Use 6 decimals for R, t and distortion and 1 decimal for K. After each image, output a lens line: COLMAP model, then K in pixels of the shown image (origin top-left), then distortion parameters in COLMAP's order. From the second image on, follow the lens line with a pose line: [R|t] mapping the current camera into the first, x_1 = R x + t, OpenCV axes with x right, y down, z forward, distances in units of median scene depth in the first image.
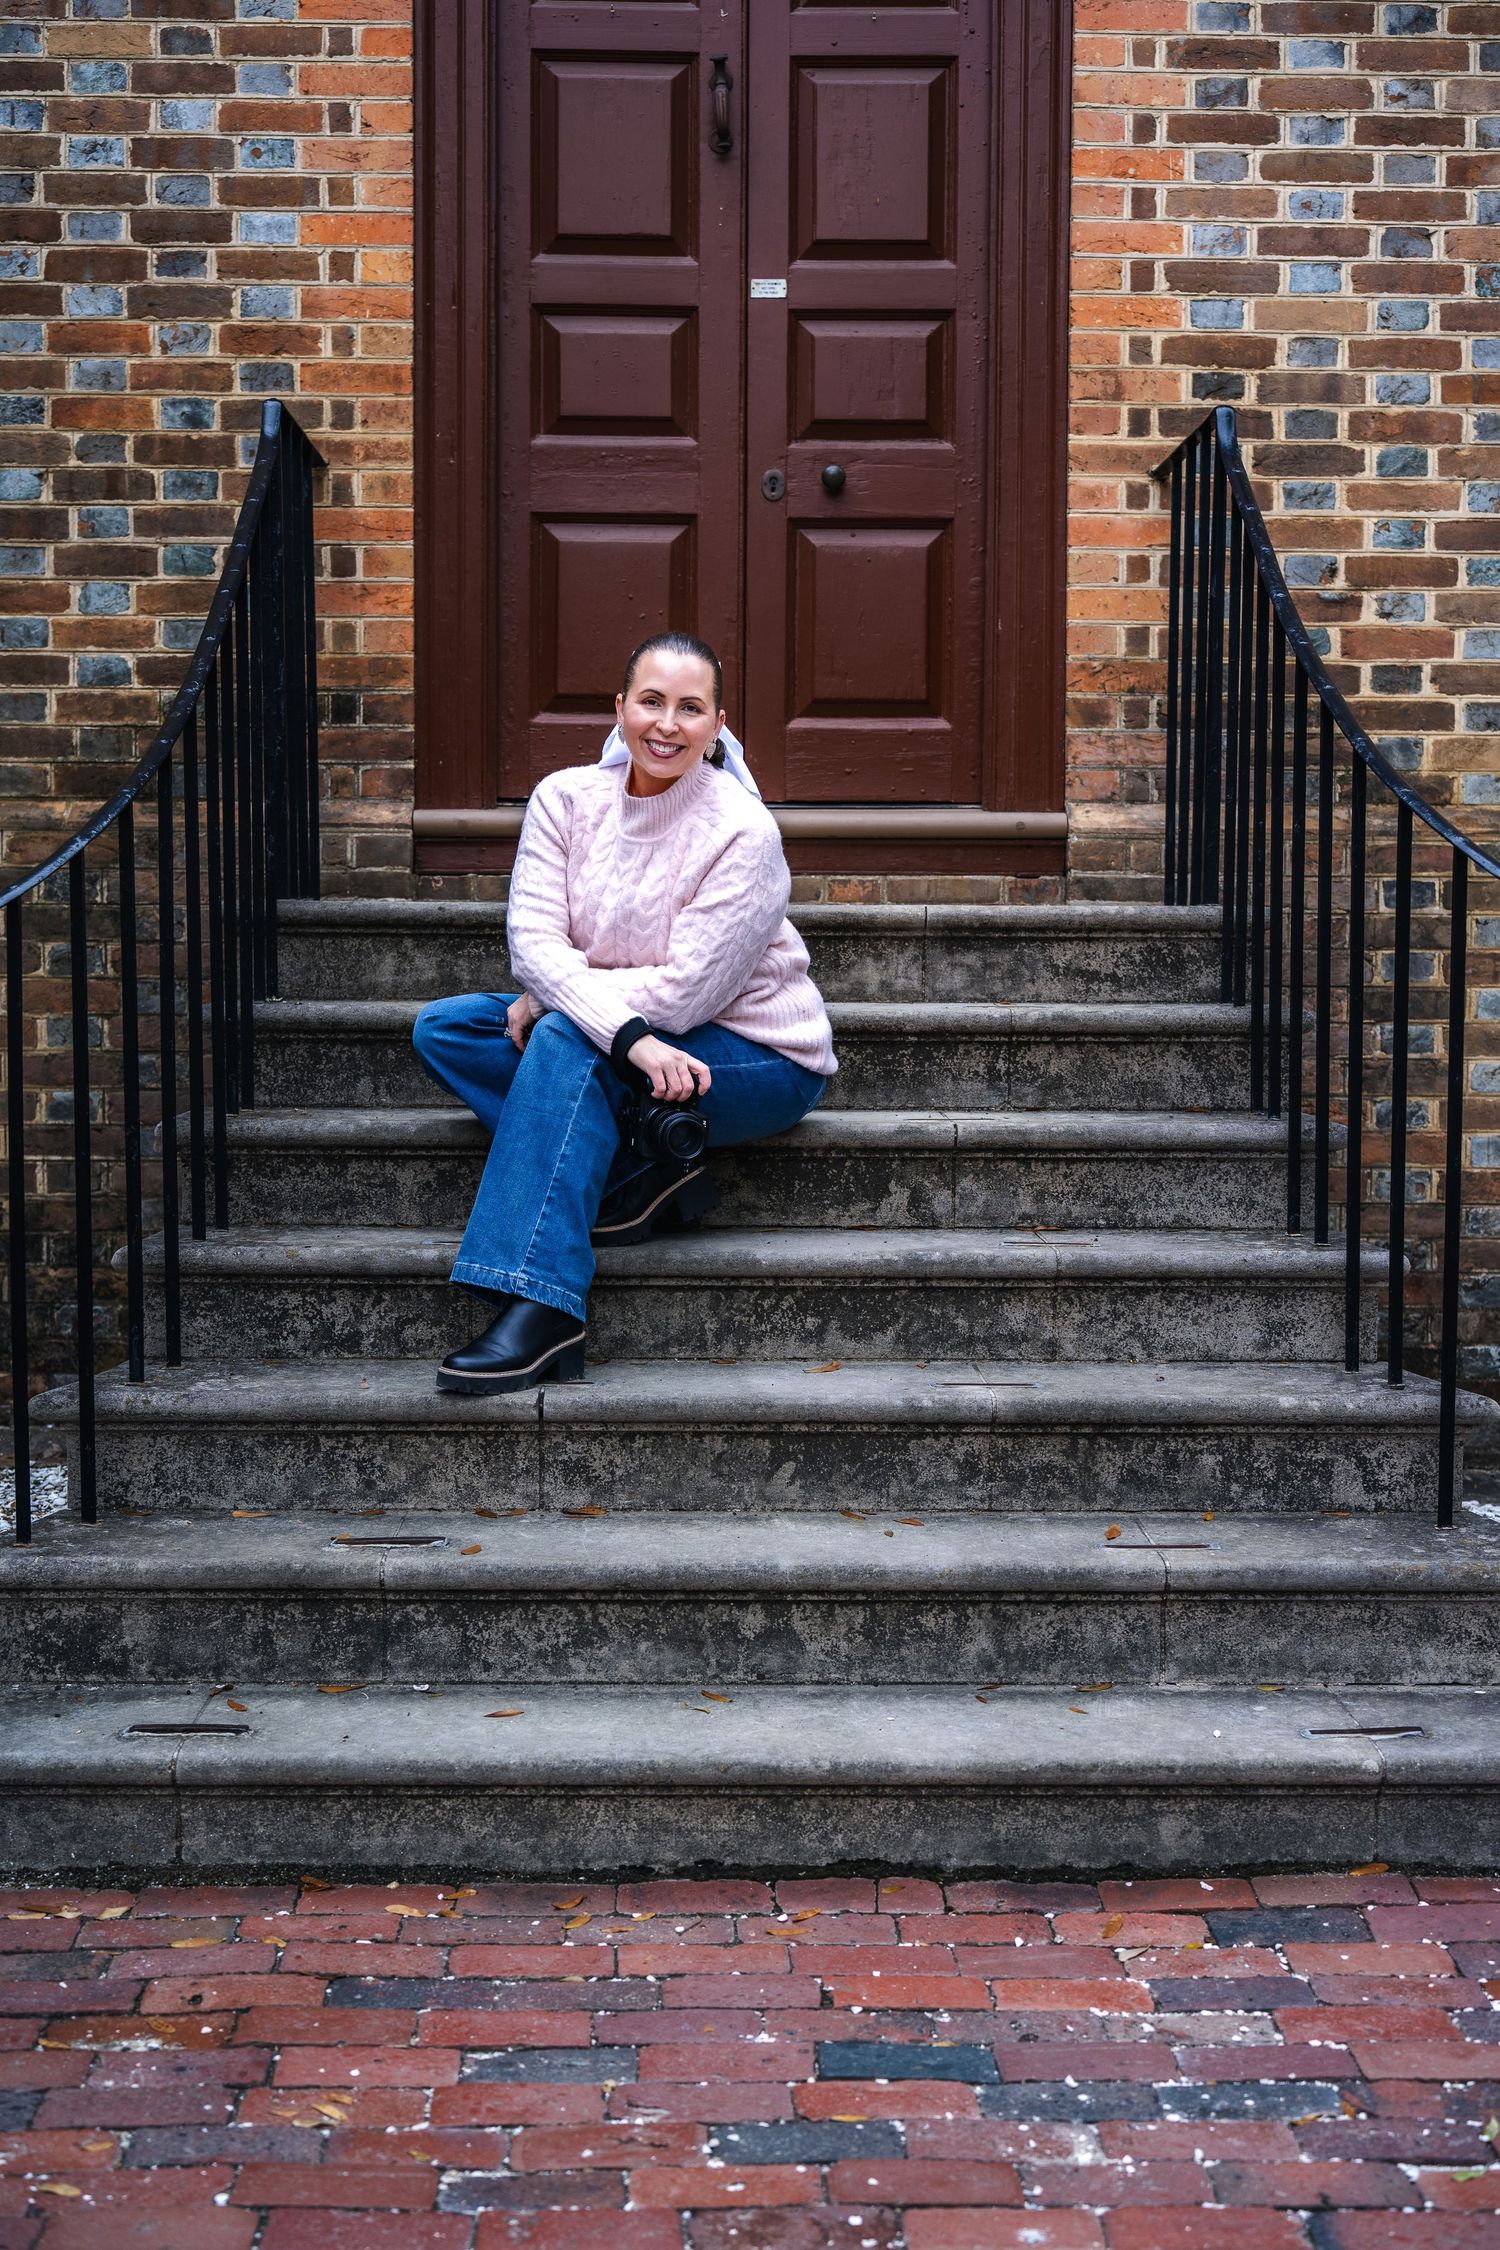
lens RADIAL K [[2725.6, 0, 750.0], [0, 2725.6, 1125.0], [0, 0, 1]] dist [-0.000214, 0.007017]
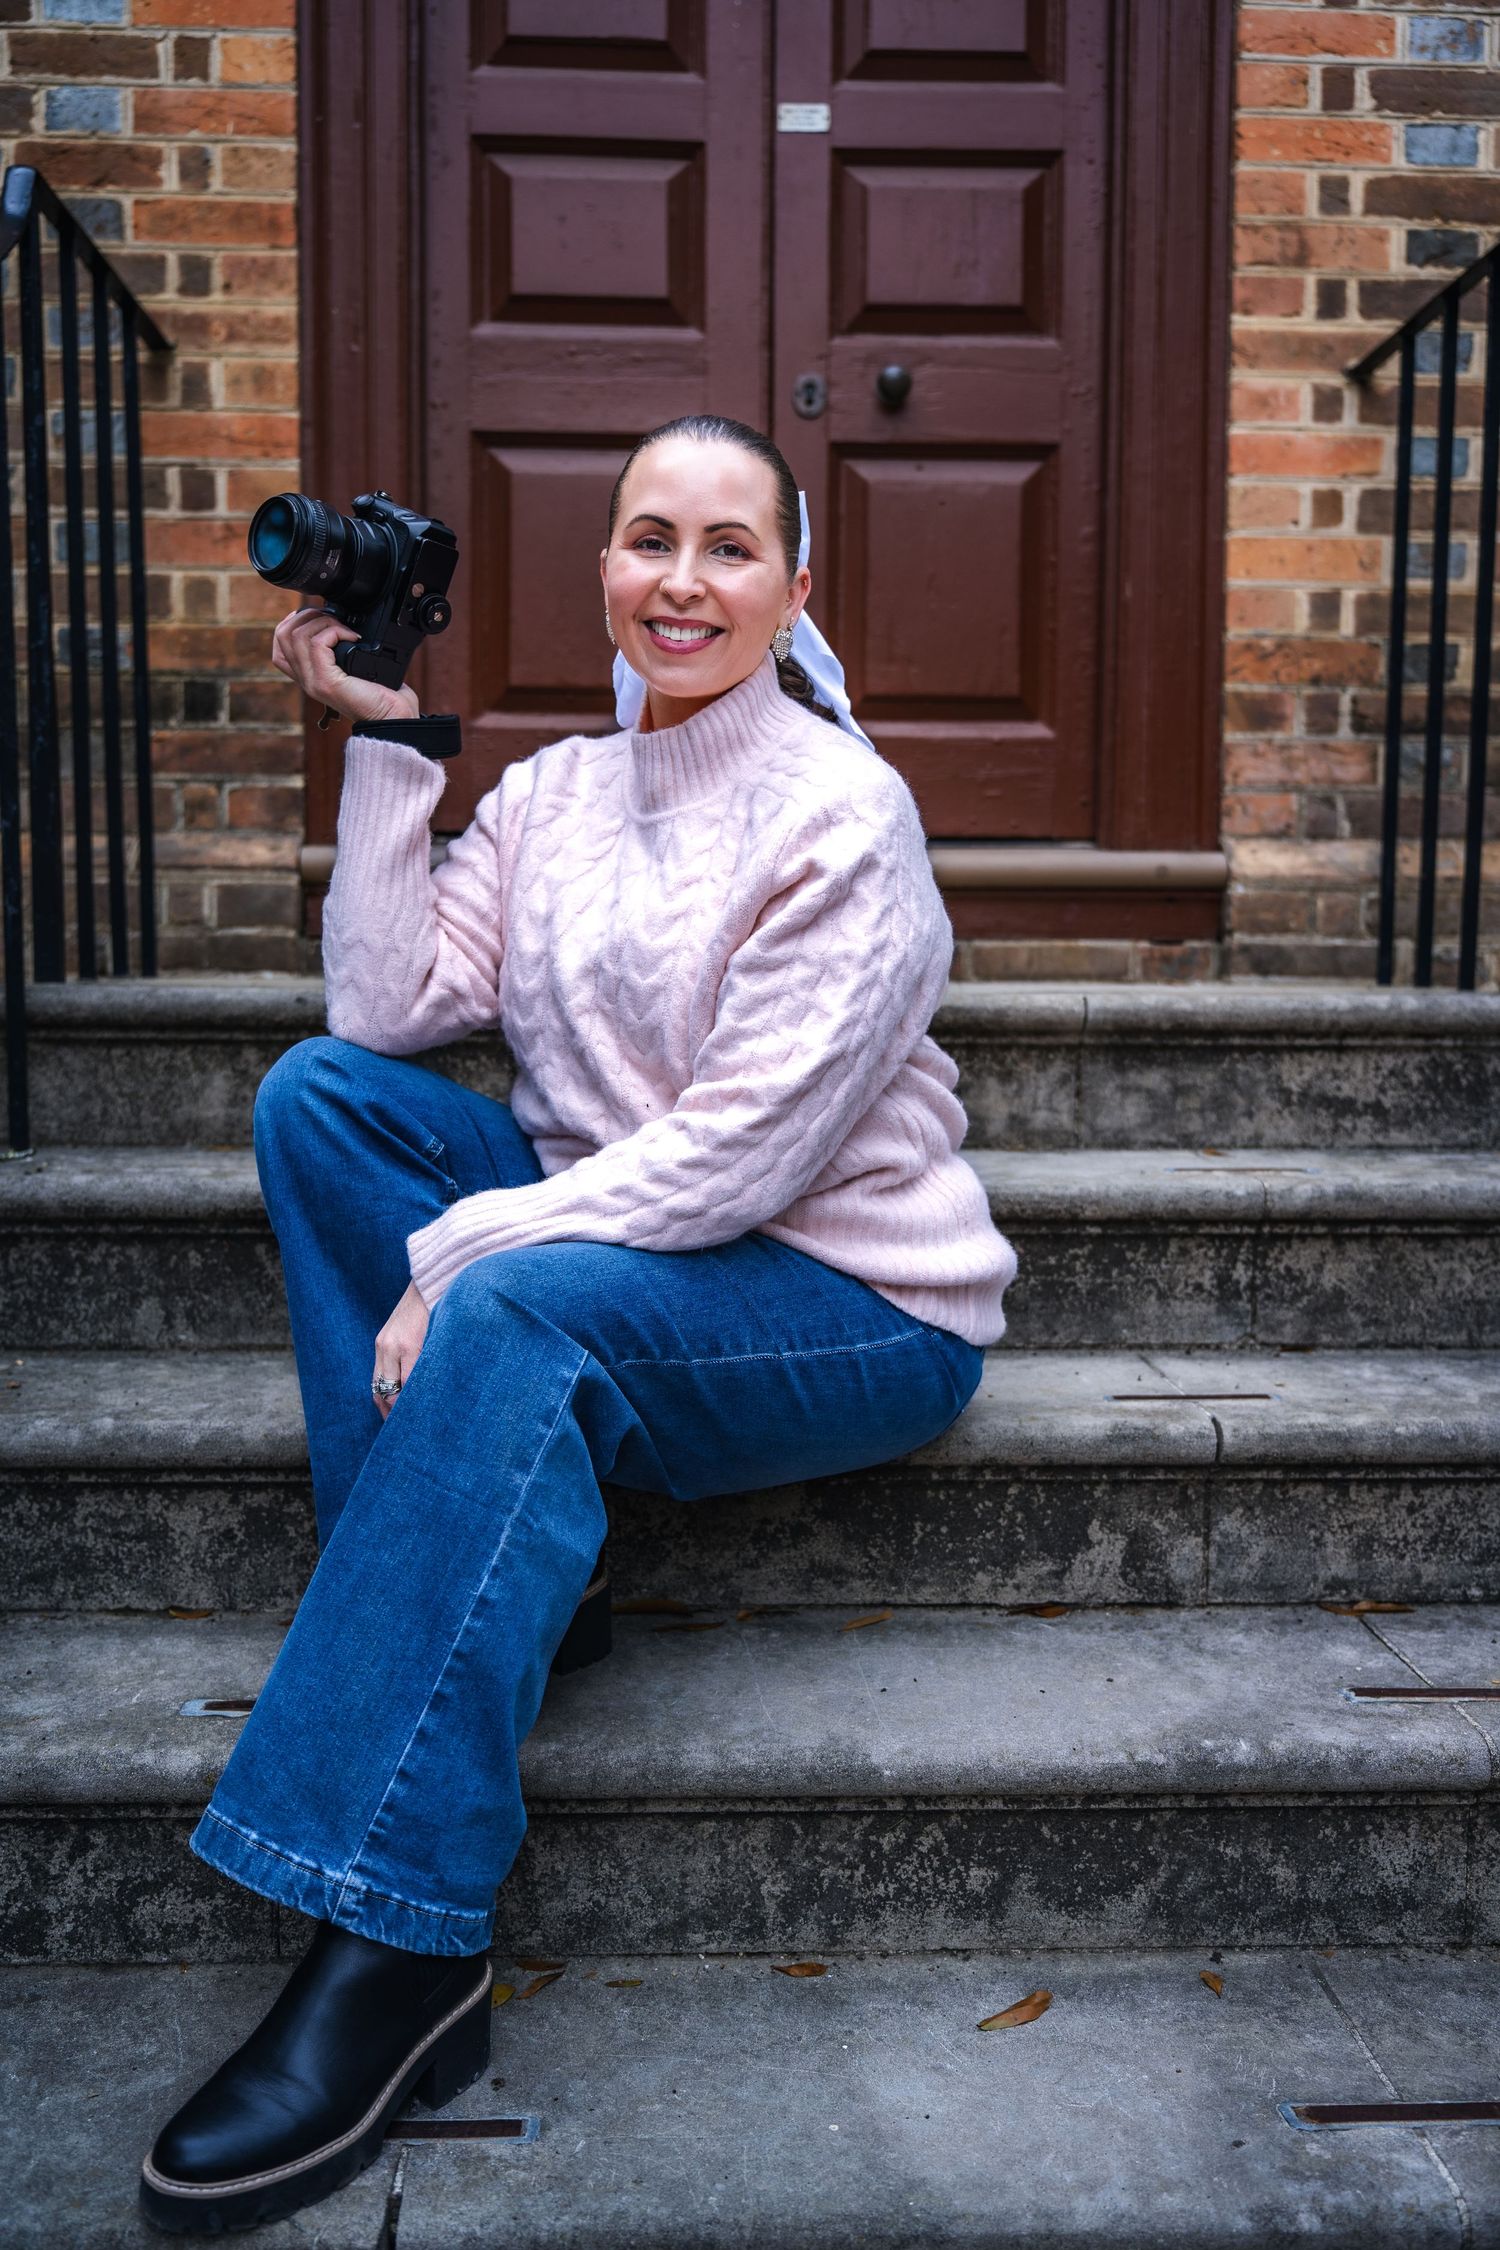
lens RADIAL K [[1961.3, 0, 750.0], [0, 1961.3, 1125.0], [0, 0, 1]] dist [-0.000867, 0.002572]
pose [[0.999714, -0.000908, 0.023916, -0.020275], [0.000581, 0.999906, 0.013704, -0.050991], [-0.023926, -0.013686, 0.999620, 0.494844]]
